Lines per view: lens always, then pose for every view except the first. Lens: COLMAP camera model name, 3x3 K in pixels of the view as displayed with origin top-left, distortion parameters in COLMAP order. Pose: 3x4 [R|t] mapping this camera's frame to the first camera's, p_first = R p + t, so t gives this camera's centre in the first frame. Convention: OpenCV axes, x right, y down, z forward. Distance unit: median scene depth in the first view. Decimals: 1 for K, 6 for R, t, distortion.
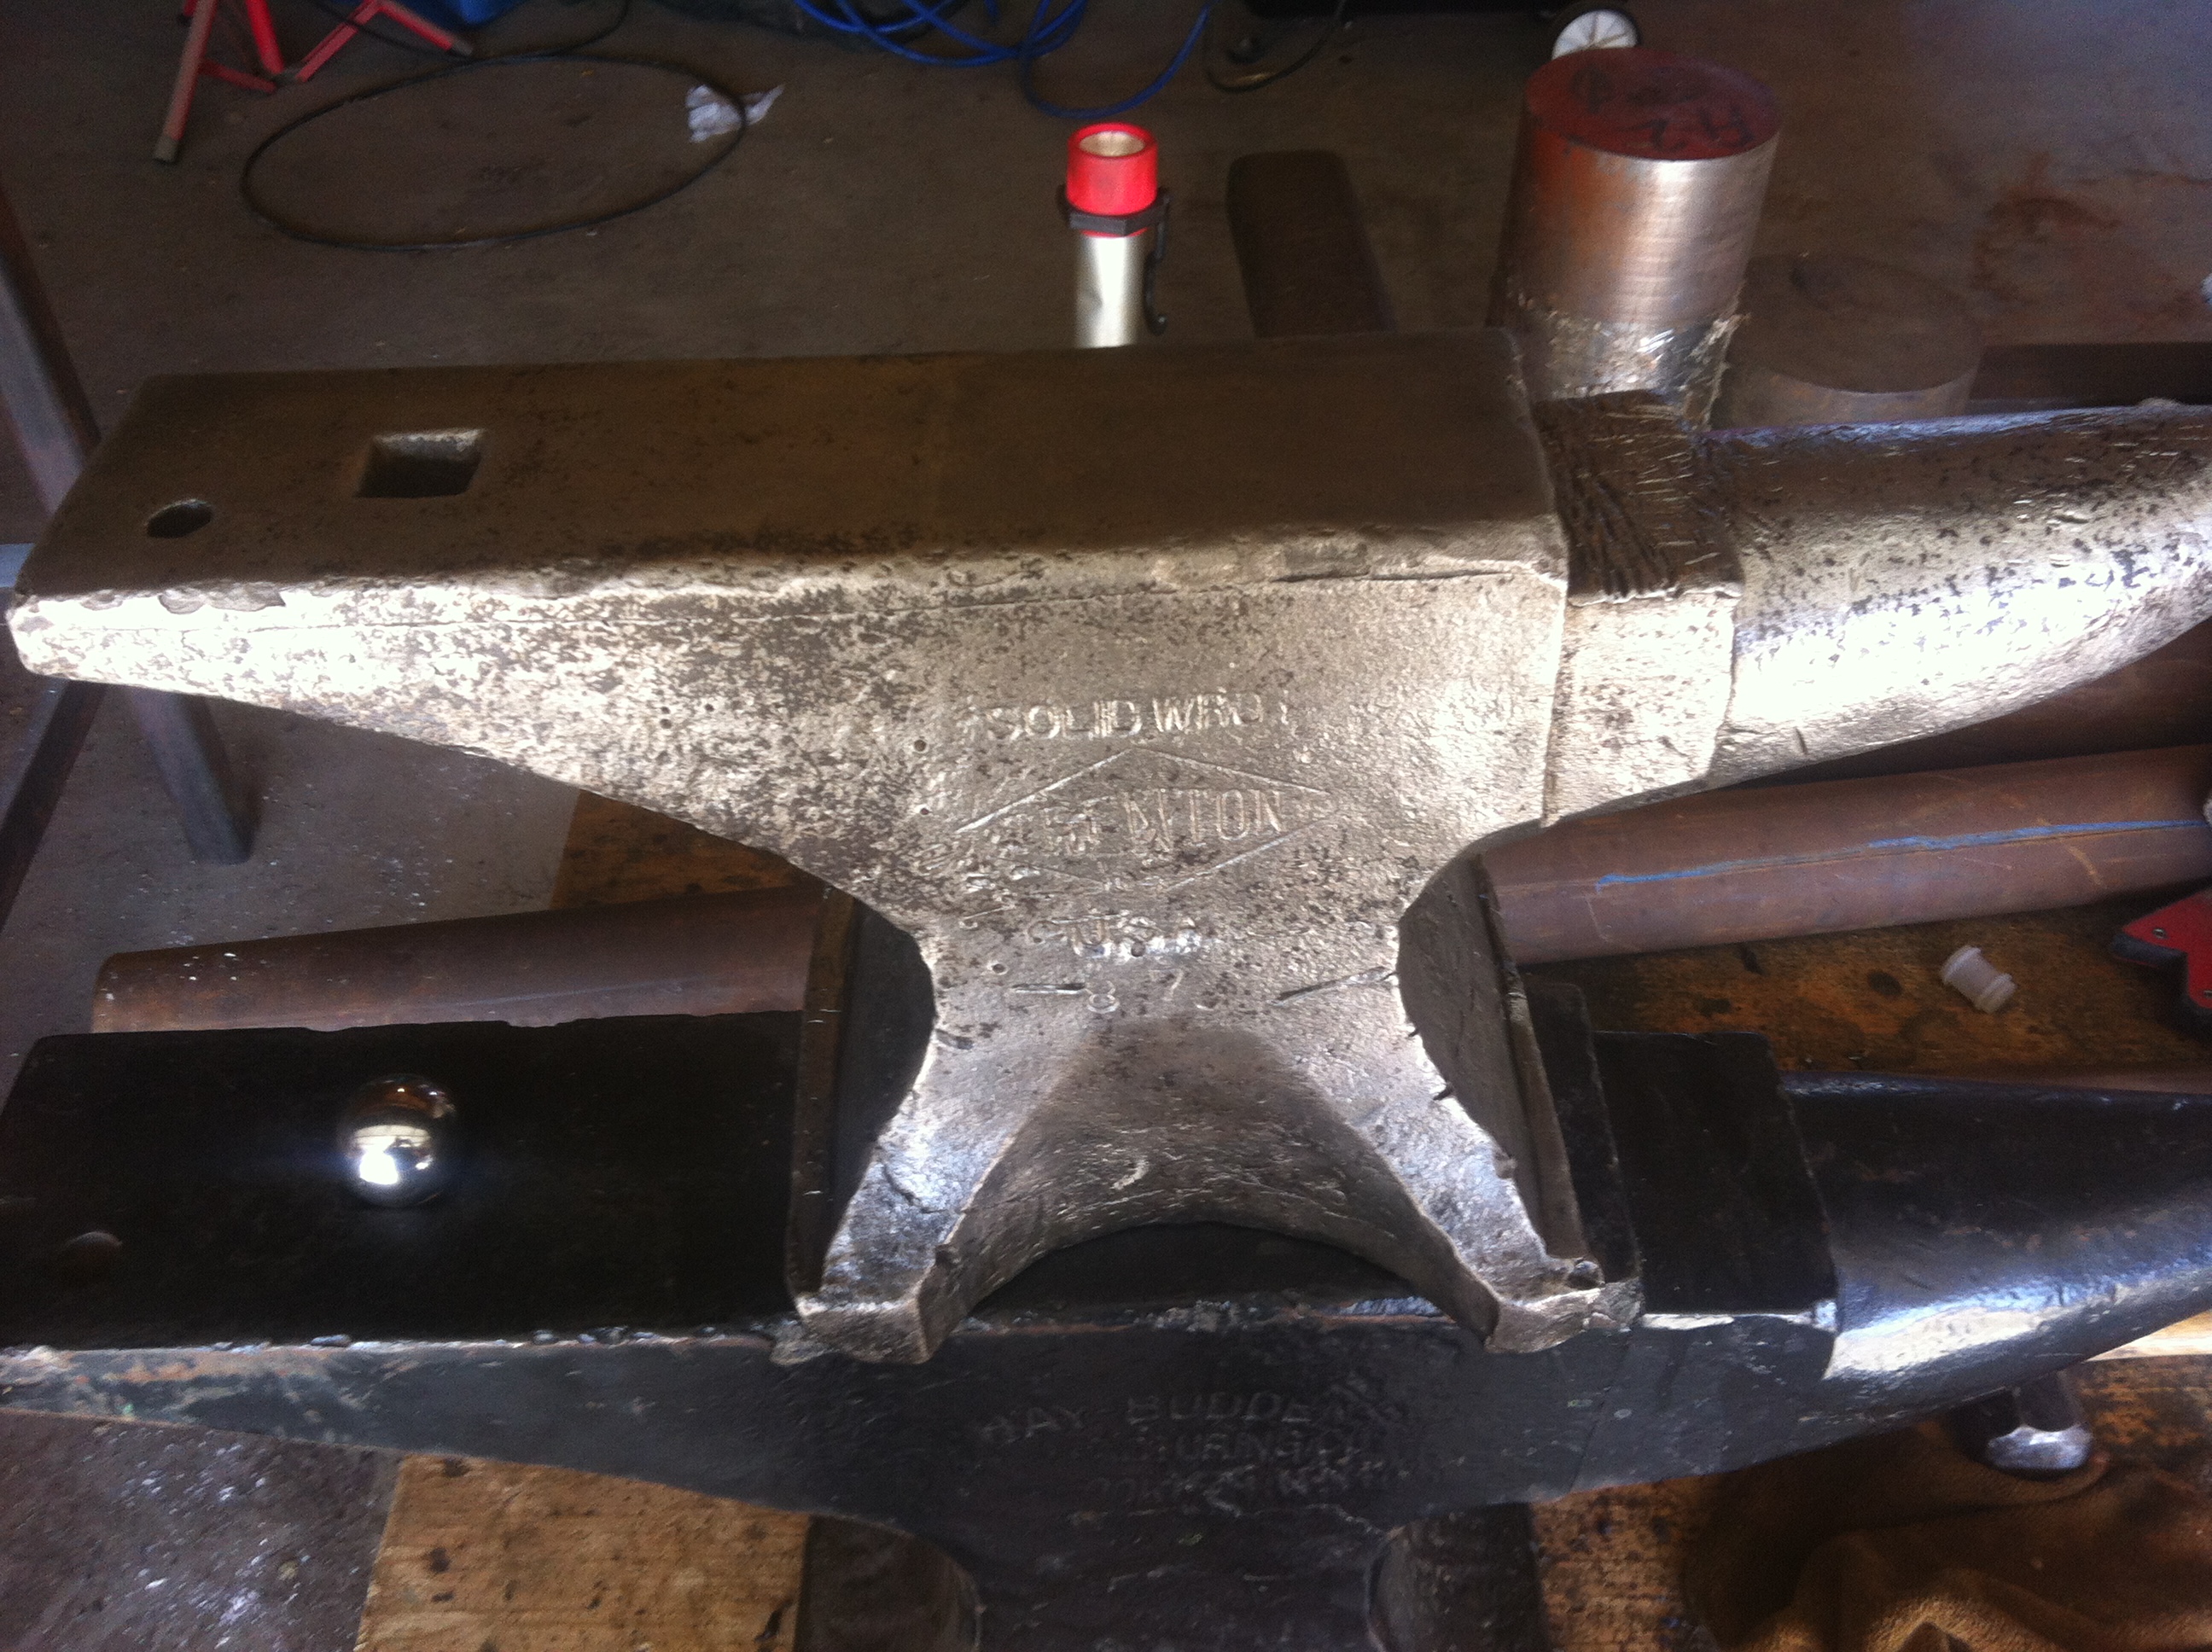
lens RADIAL K [[2110.8, 0, 1086.7], [0, 2110.8, 822.7], [0, 0, 1]] dist [-0.003138, 0.000000]
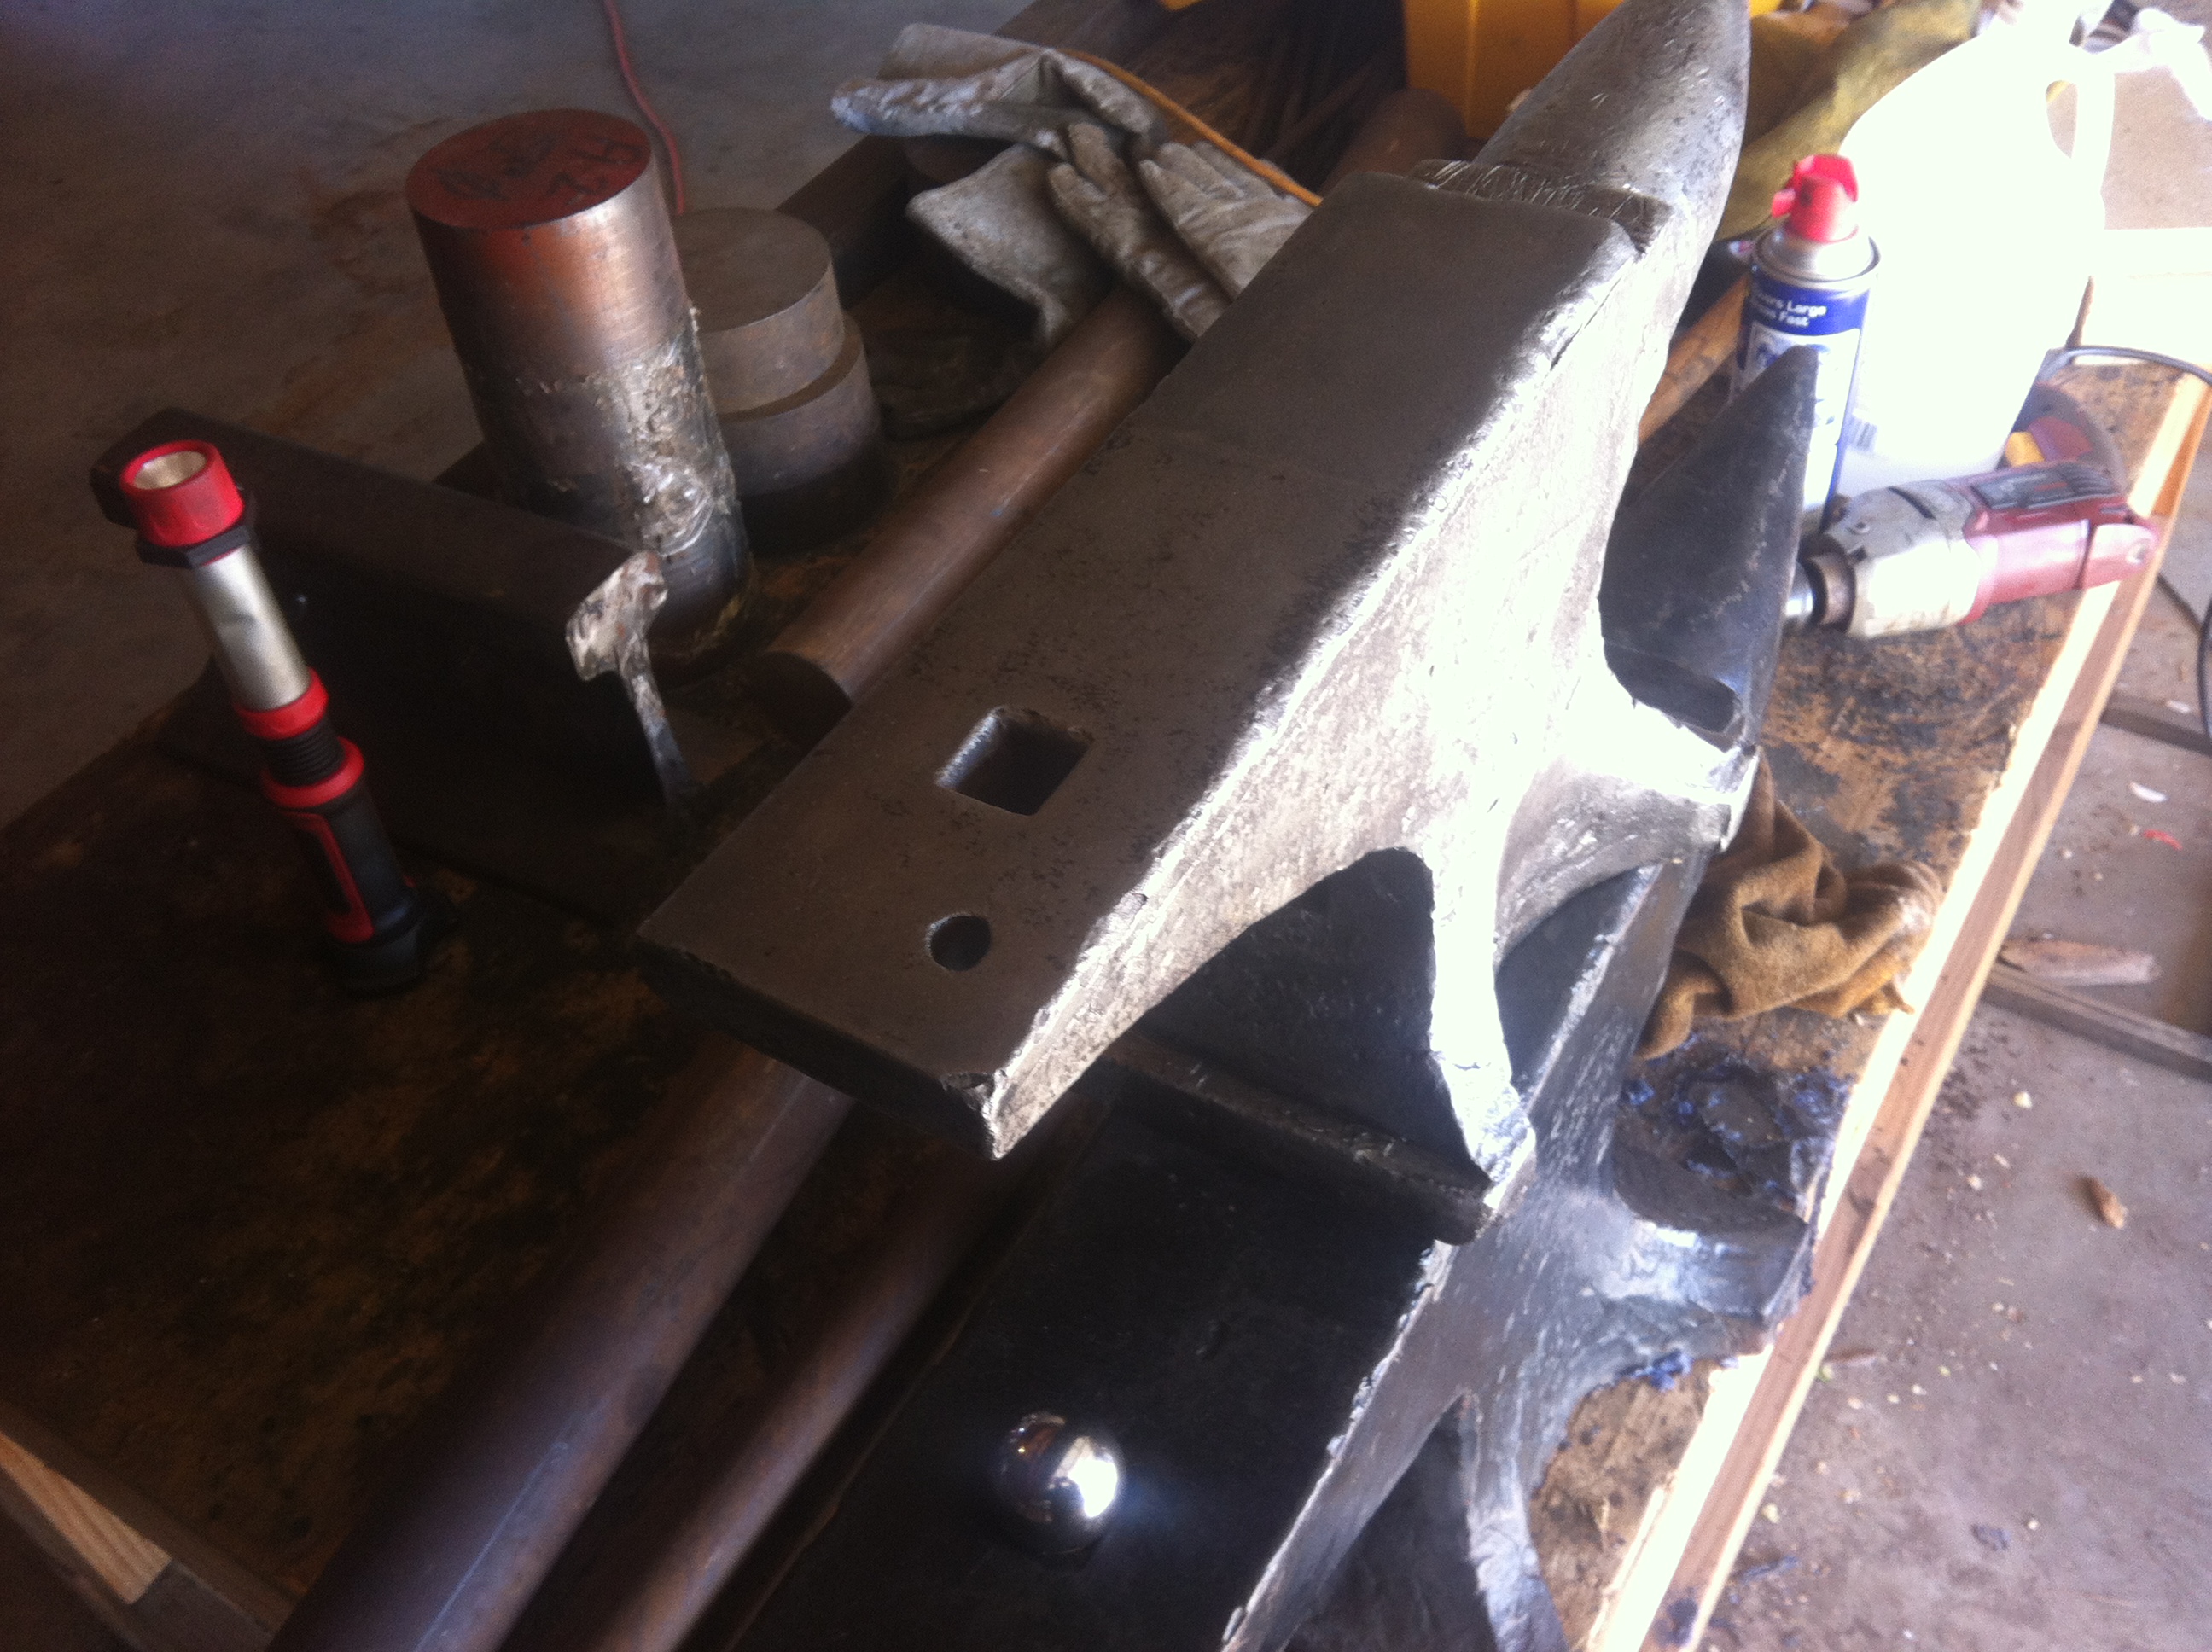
lens RADIAL K [[2110.8, 0, 1112.8], [0, 2110.8, 827.6], [0, 0, 1]] dist [-0.003138, 0.000000]
pose [[0.530619, -0.628610, 0.568588, -0.828653], [0.638820, 0.737478, 0.219167, -0.317530], [-0.557092, 0.246932, 0.792889, 0.202246]]
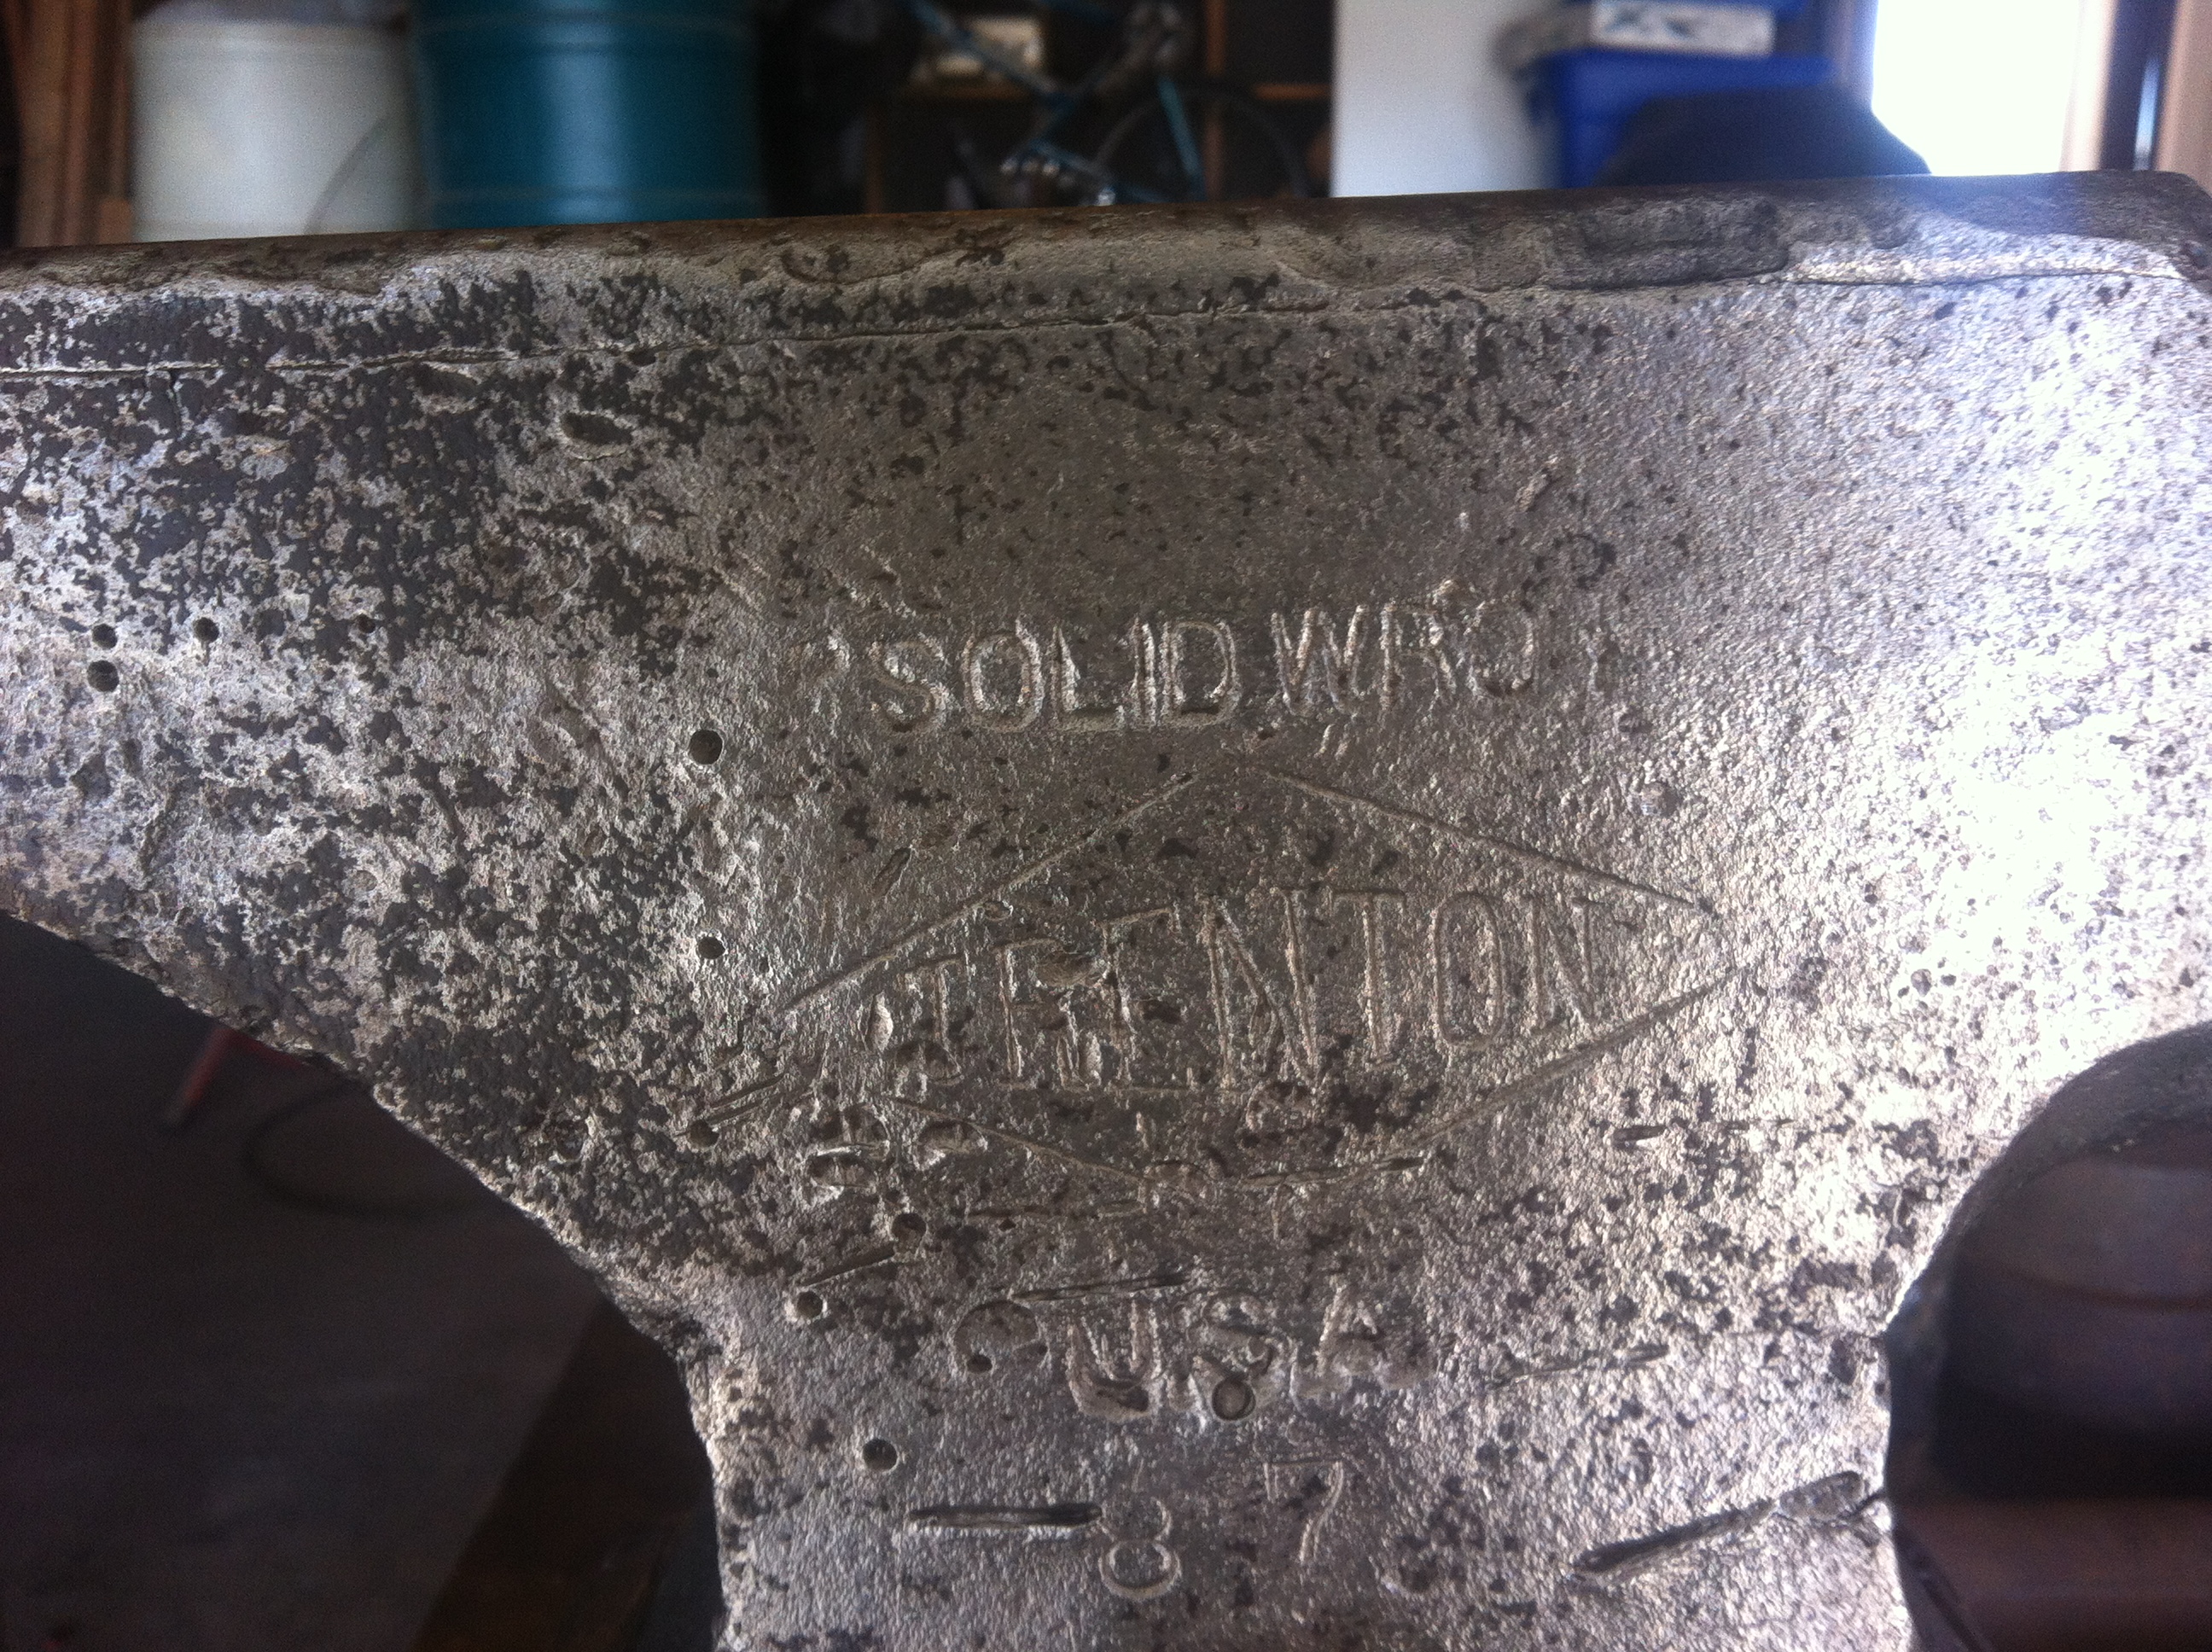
lens RADIAL K [[2110.8, 0, 972.2], [0, 2110.8, 655.4], [0, 0, 1]] dist [-0.003138, 0.000000]
pose [[0.998935, 0.005194, -0.045843, -0.007629], [-0.027858, 0.859959, -0.509601, 0.154589], [0.036777, 0.510336, 0.859188, 0.630256]]
